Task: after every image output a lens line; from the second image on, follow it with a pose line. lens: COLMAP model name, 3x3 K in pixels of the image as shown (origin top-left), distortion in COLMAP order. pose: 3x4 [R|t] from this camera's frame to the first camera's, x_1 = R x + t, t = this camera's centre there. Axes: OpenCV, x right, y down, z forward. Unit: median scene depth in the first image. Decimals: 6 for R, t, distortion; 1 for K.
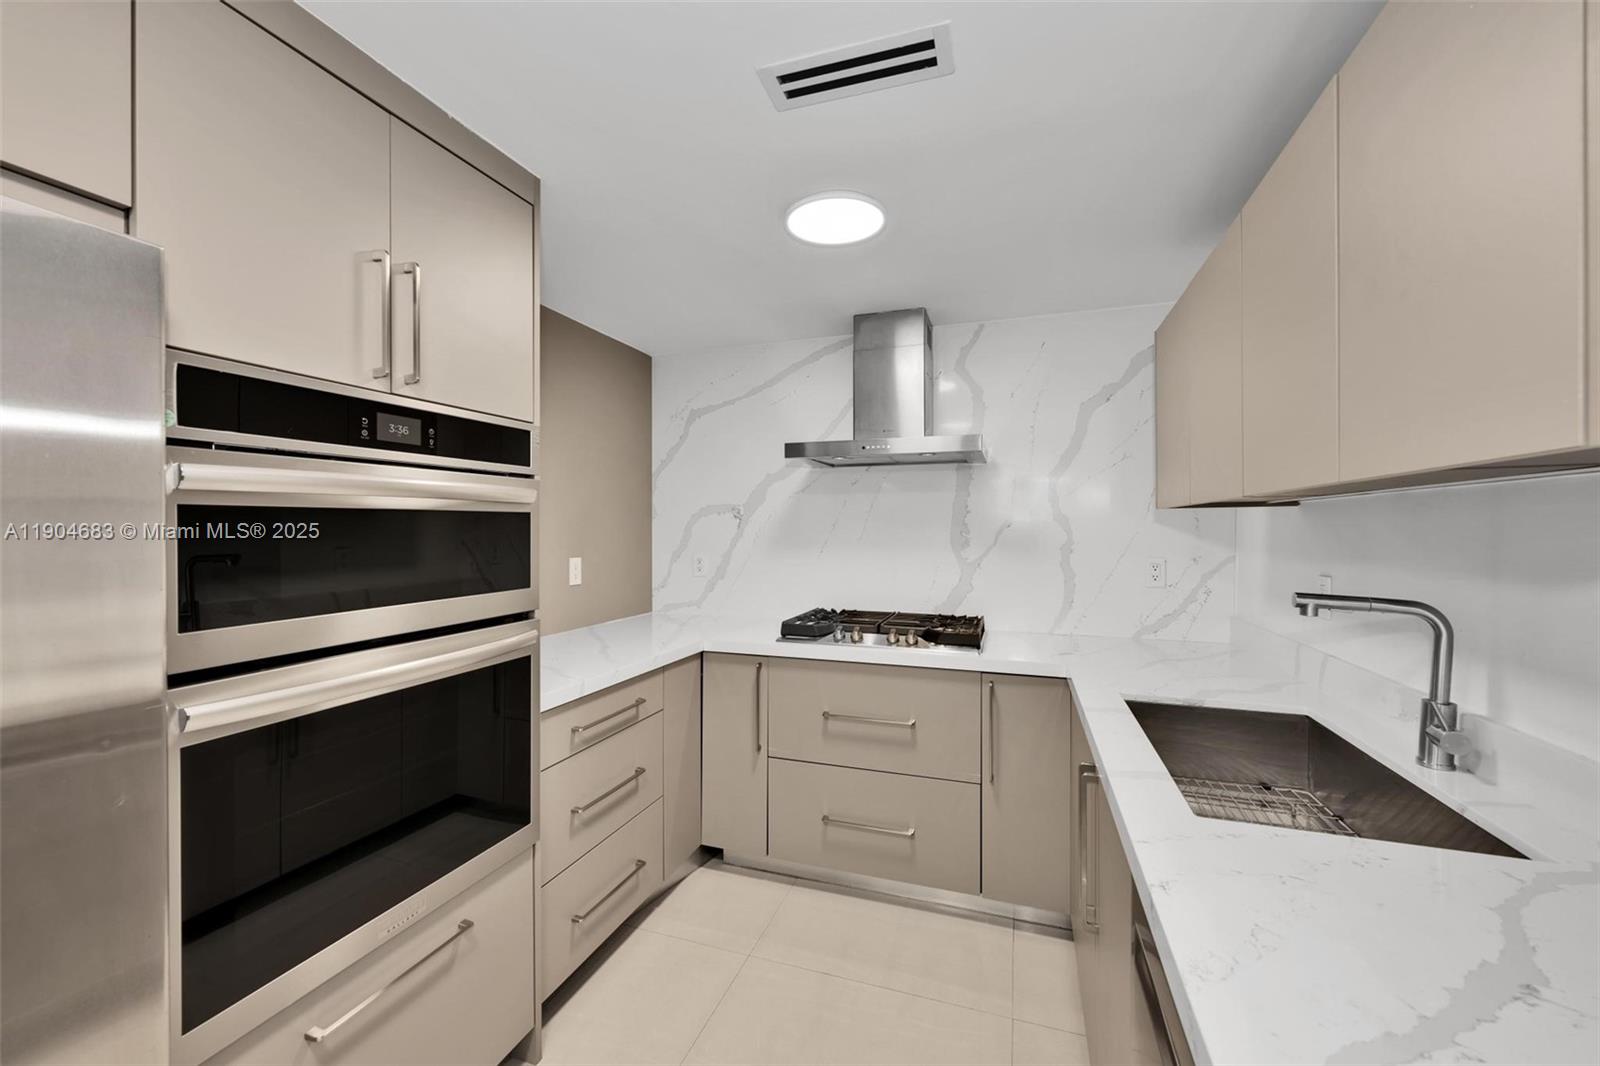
lens RADIAL K [[630.8, 0, 796.2], [0, 630.8, 532.2], [0, 0, 1]] dist [-0.000440, 0.000011]
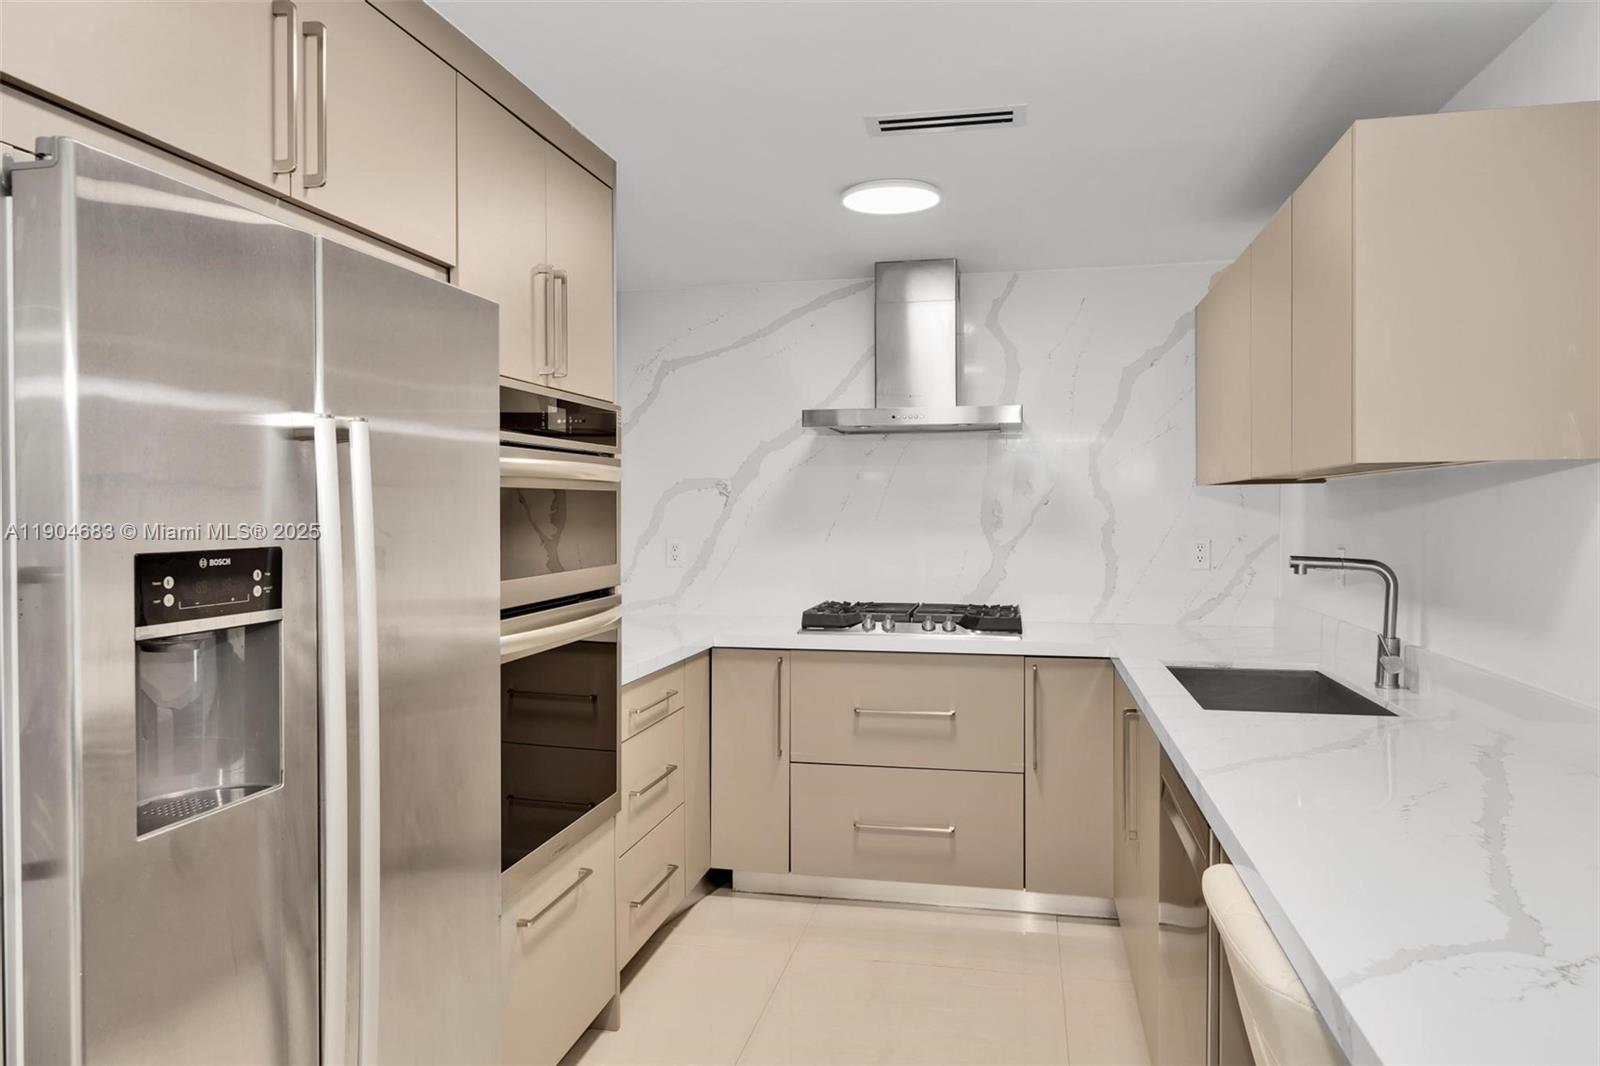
lens RADIAL K [[1058.8, 0, 794.5], [0, 1058.8, 530.3], [0, 0, 1]] dist [0.000200, 0.000209]
pose [[0.992197, -0.005524, 0.124560, -0.243279], [0.003872, 0.999901, 0.013505, 0.007778], [-0.124622, -0.012917, 0.992120, -0.528452]]
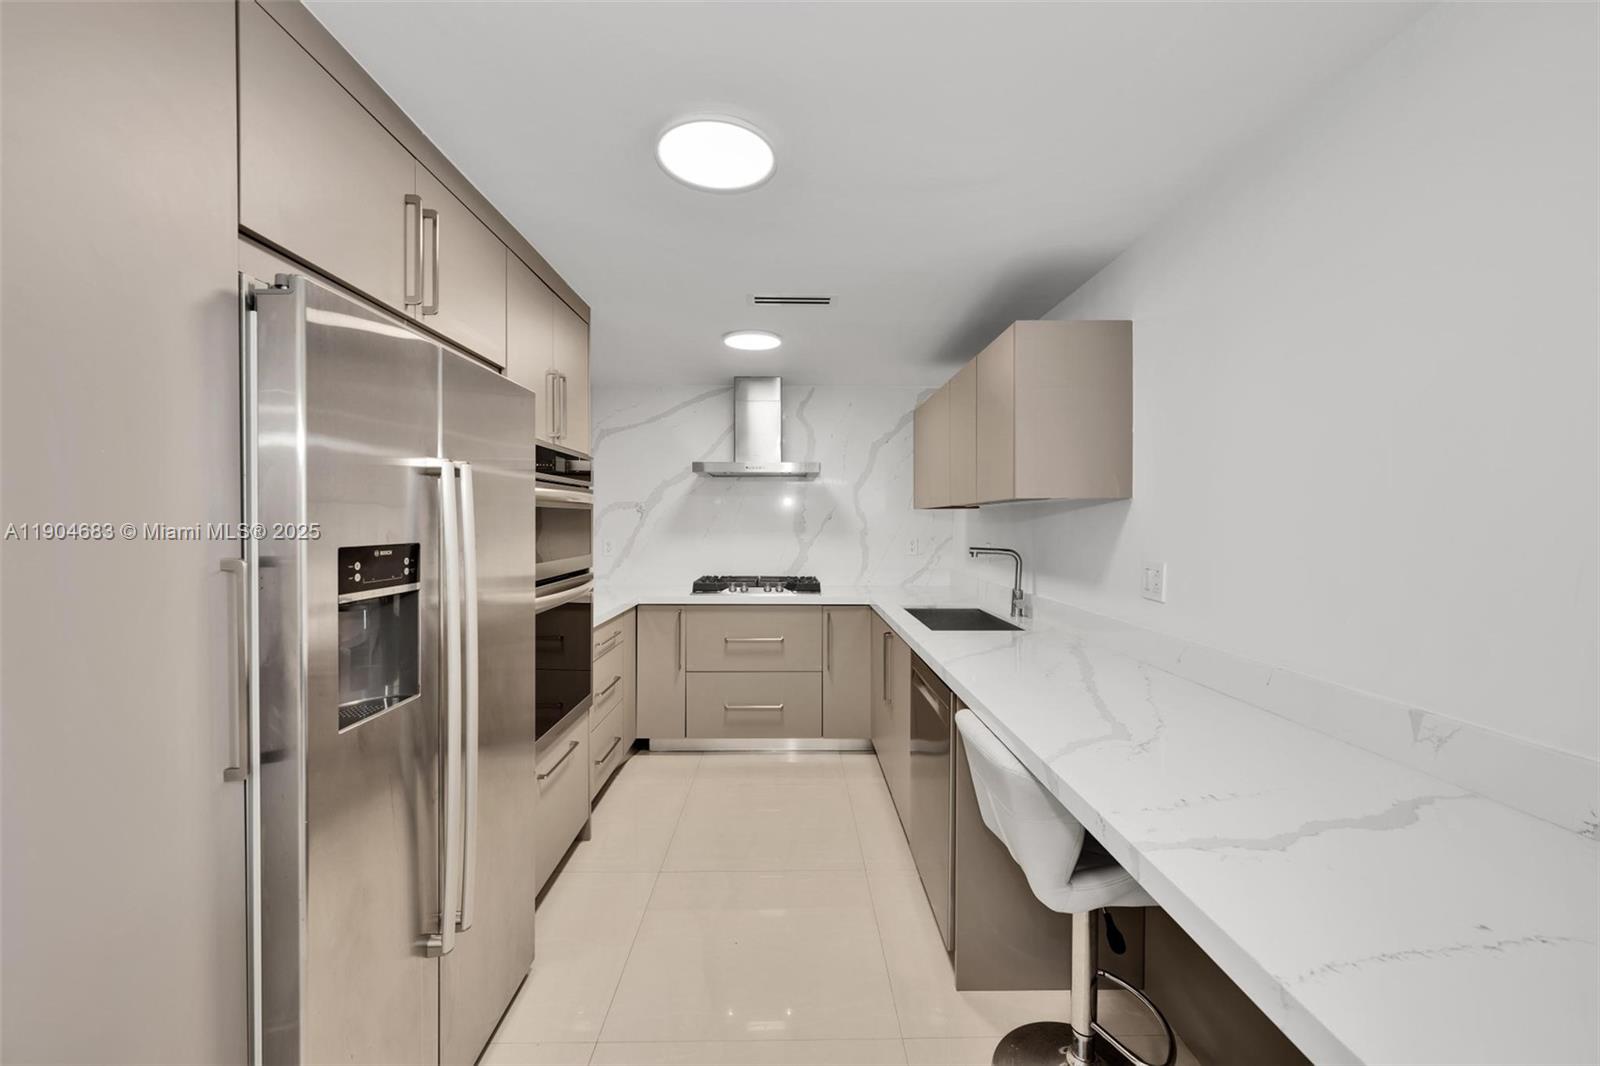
lens RADIAL K [[630.8, 0, 796.2], [0, 630.8, 532.2], [0, 0, 1]] dist [-0.000440, 0.000011]
pose [[0.939982, -0.003699, 0.341203, -0.335903], [-0.000054, 0.999940, 0.010987, 0.008283], [-0.341223, -0.010346, 0.939925, -0.540178]]
